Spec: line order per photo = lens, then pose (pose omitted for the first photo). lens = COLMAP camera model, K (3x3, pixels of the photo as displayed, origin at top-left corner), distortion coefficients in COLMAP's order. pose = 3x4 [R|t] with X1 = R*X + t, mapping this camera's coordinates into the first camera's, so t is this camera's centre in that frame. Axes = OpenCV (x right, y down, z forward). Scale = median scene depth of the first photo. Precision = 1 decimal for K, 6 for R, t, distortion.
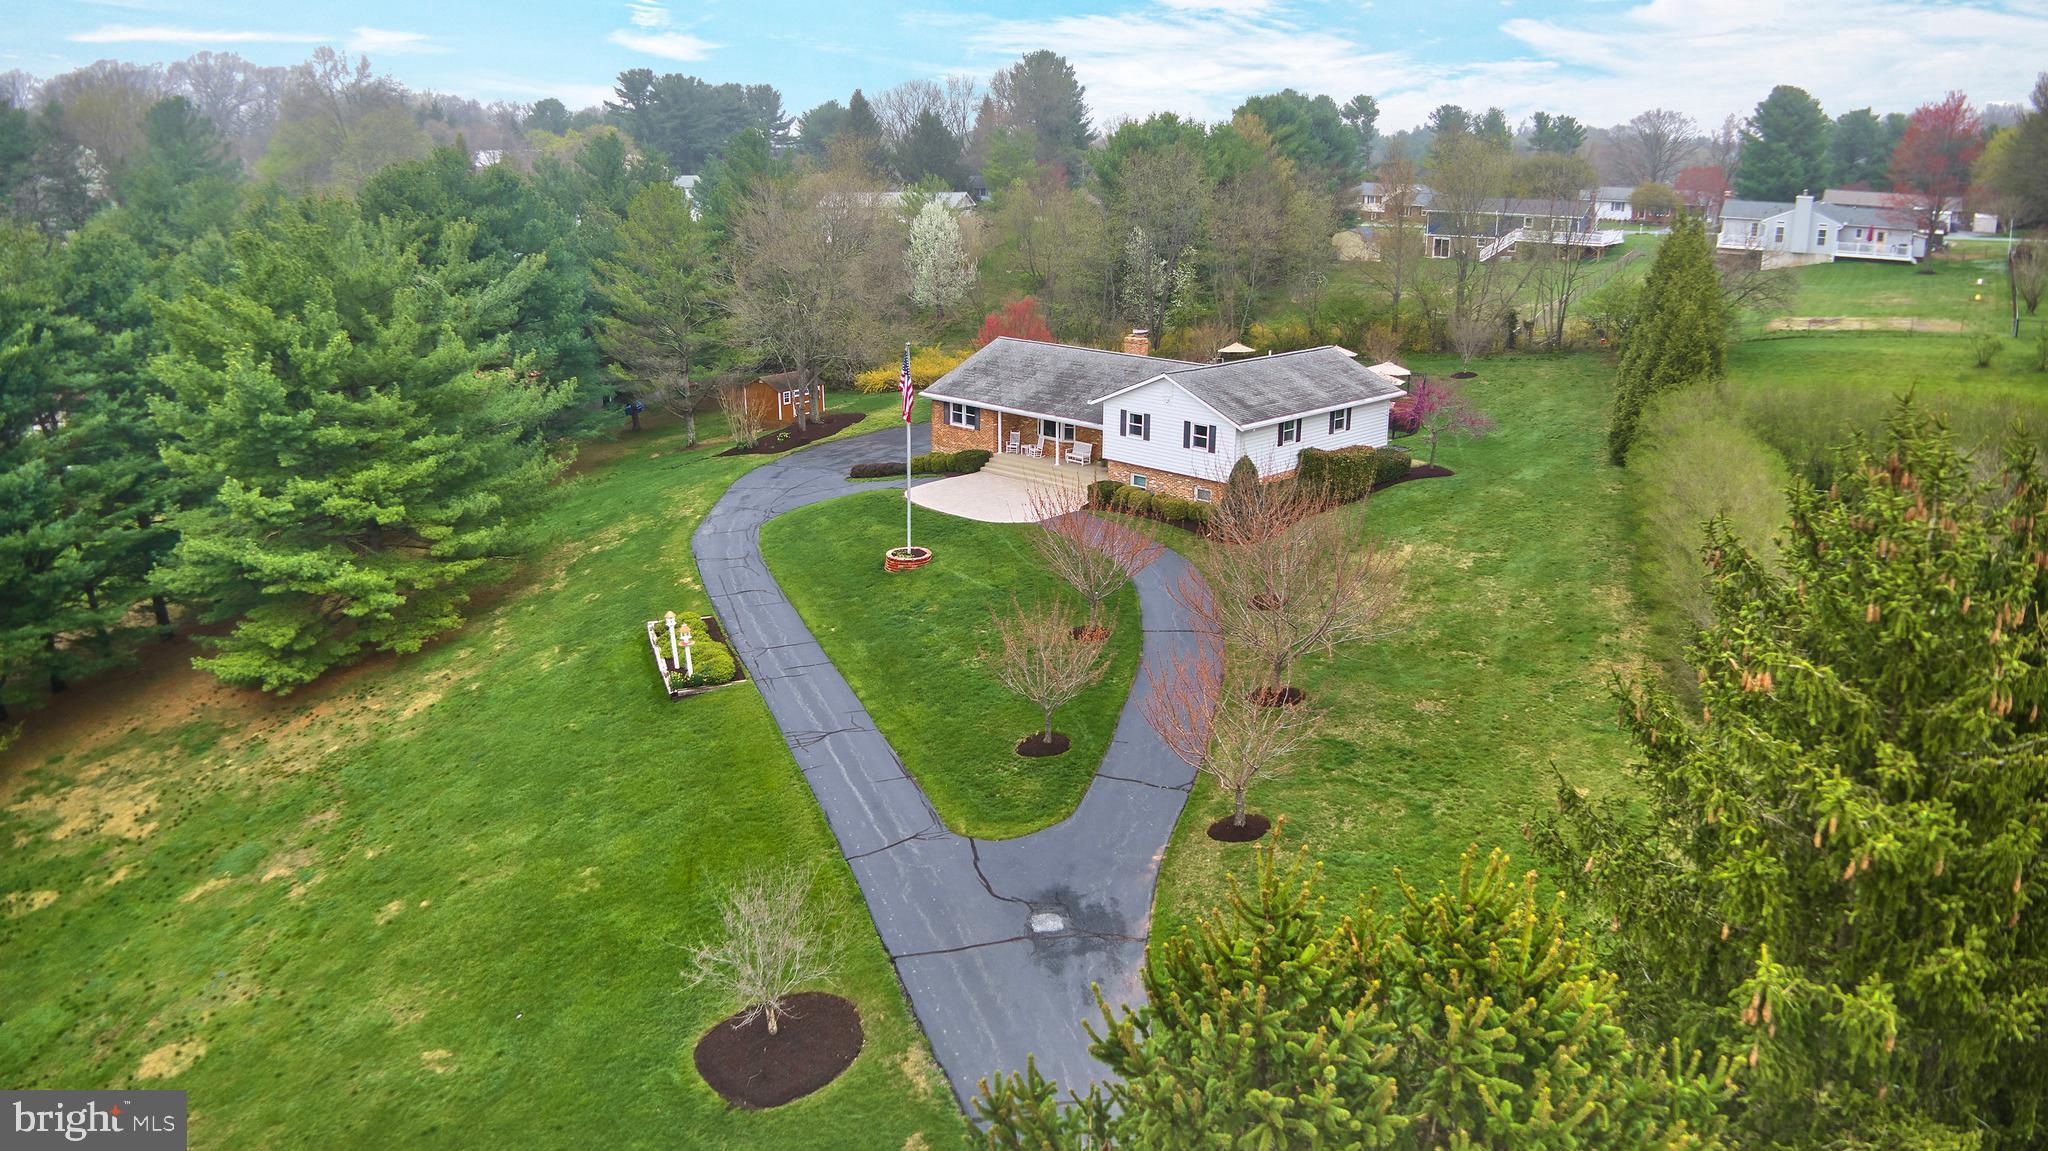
lens RADIAL K [[1415.4, 0, 1028.3], [0, 1415.4, 586.9], [0, 0, 1]] dist [-0.114726, 0.002471]
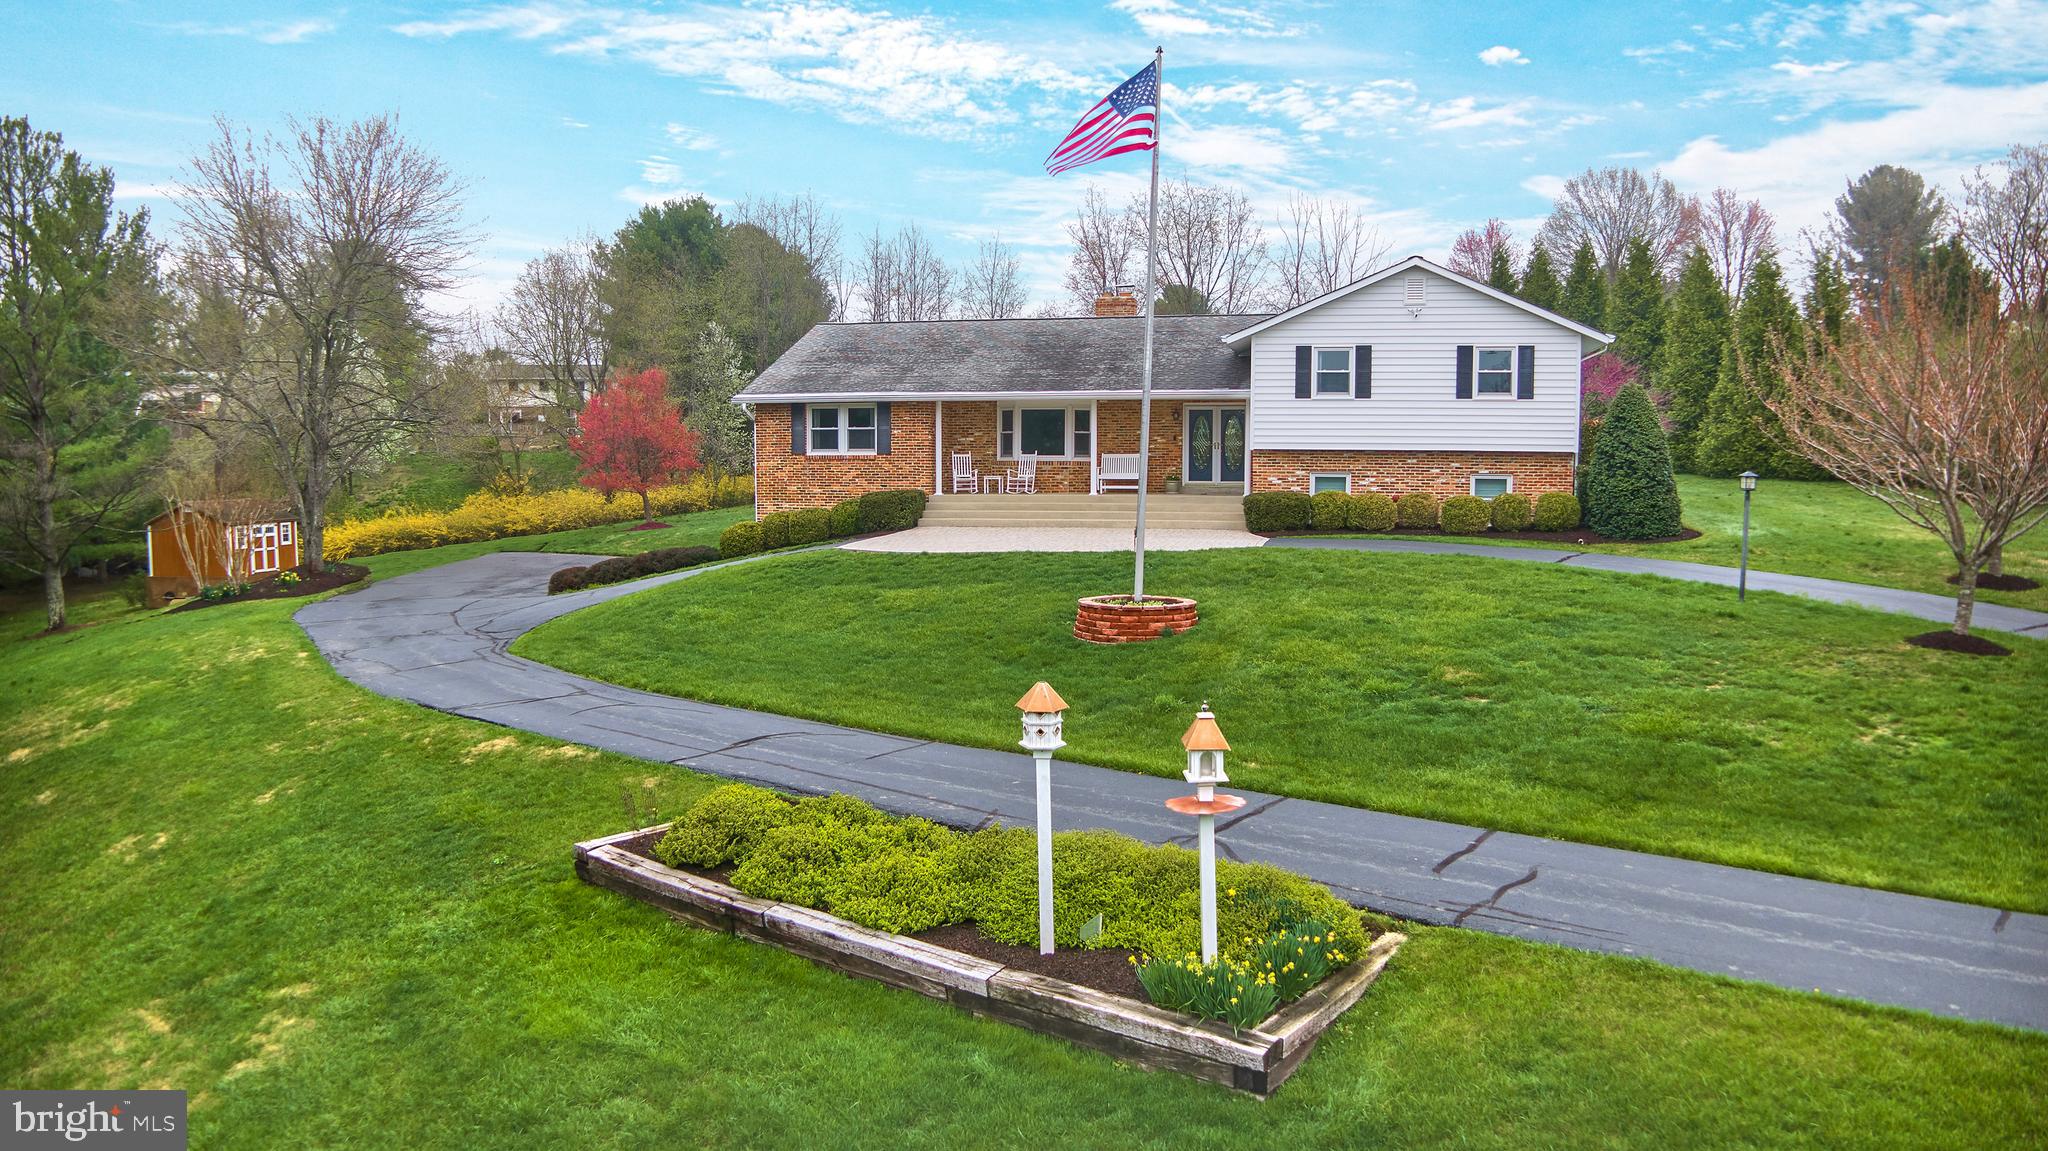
lens RADIAL K [[1415.4, 0, 1028.3], [0, 1415.4, 586.9], [0, 0, 1]] dist [-0.114726, 0.002471]
pose [[0.851347, -0.047843, 0.522417, -0.290558], [0.157353, 0.973269, -0.167294, 0.030443], [-0.500449, 0.224629, 0.836118, 0.640187]]
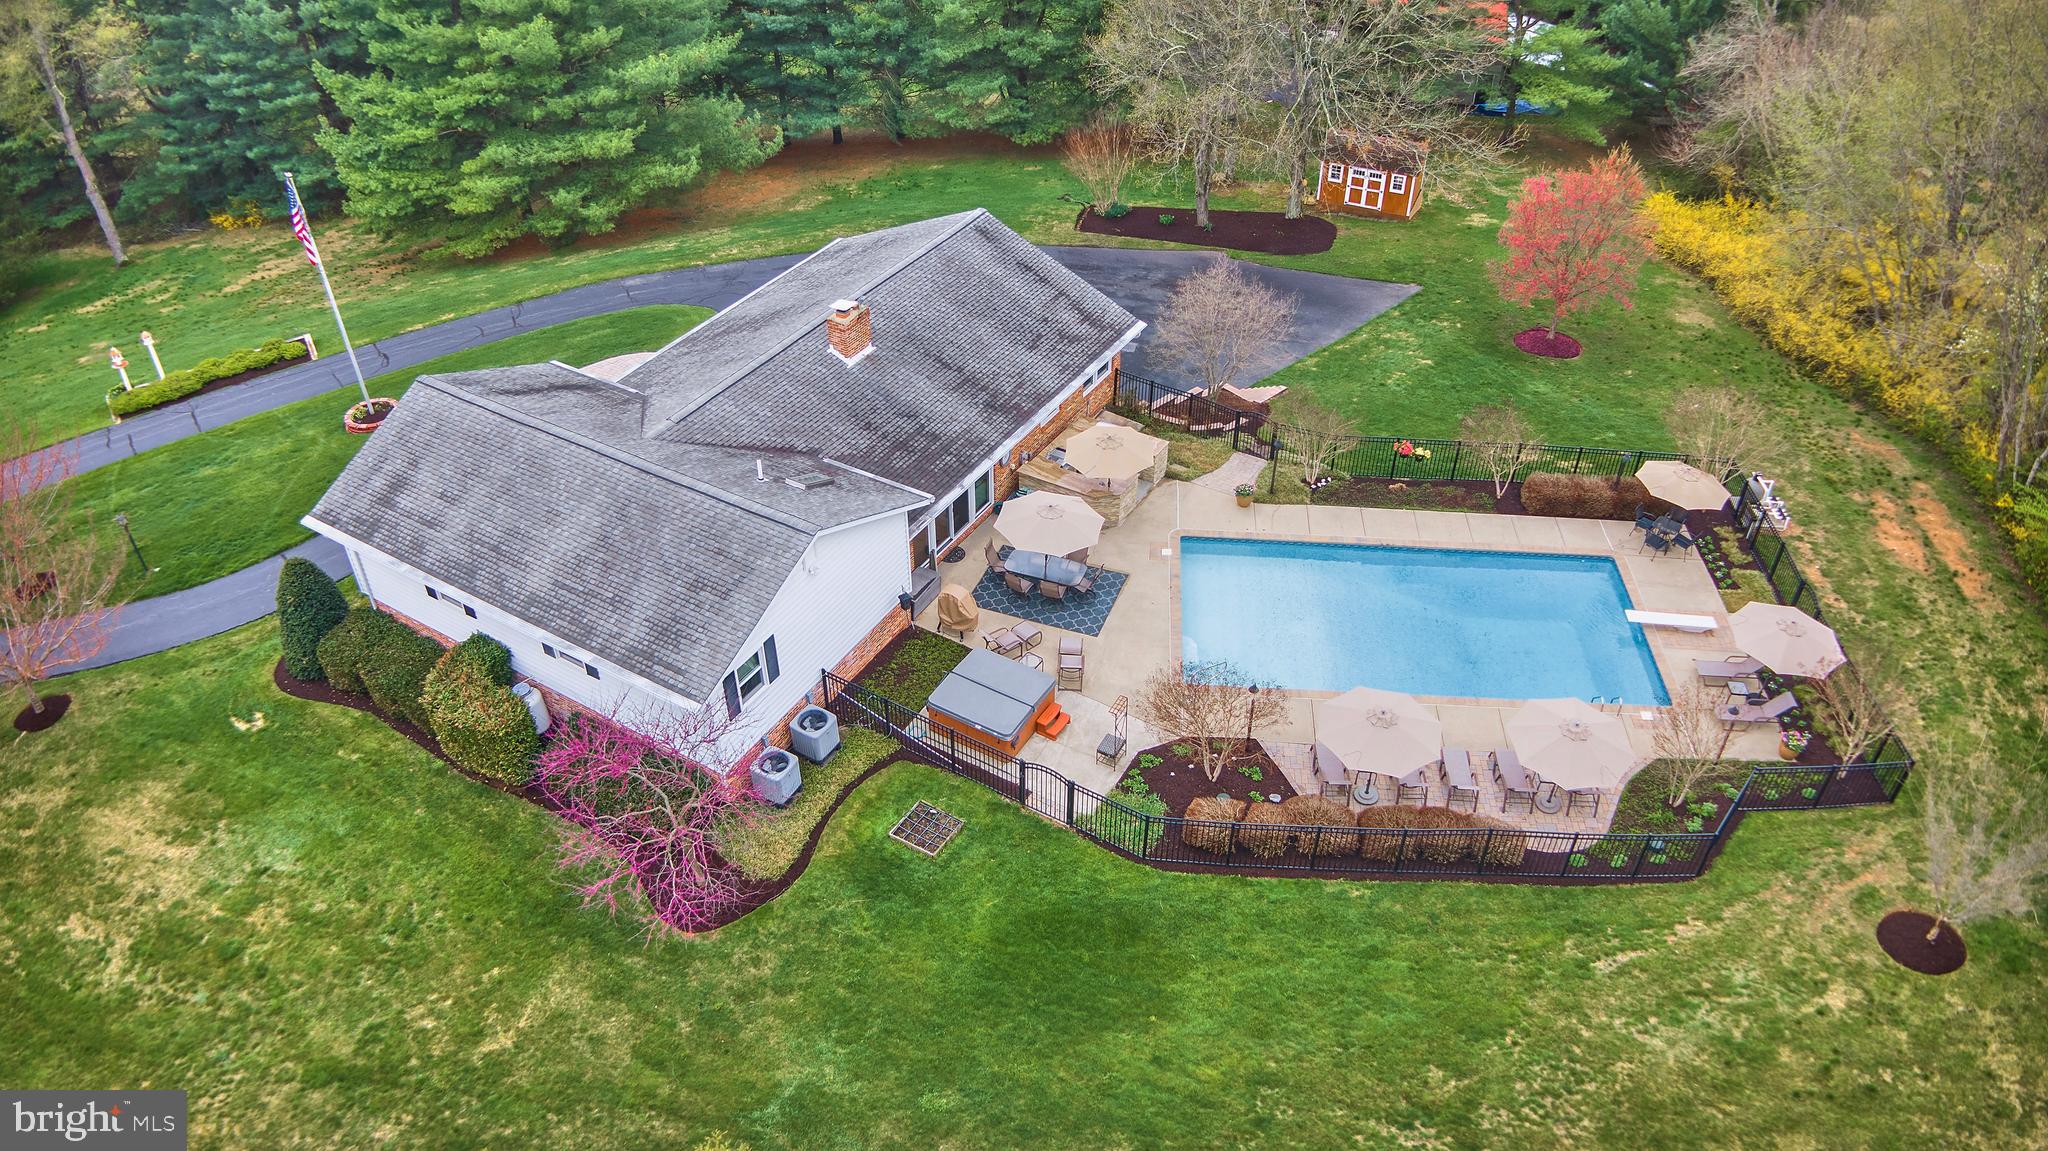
lens RADIAL K [[1415.4, 0, 1028.3], [0, 1415.4, 586.9], [0, 0, 1]] dist [-0.114726, 0.002471]
pose [[0.248202, 0.608707, -0.753572, 0.624460], [-0.293145, 0.788637, 0.540479, -0.451325], [0.923289, 0.086758, 0.374181, 0.986578]]
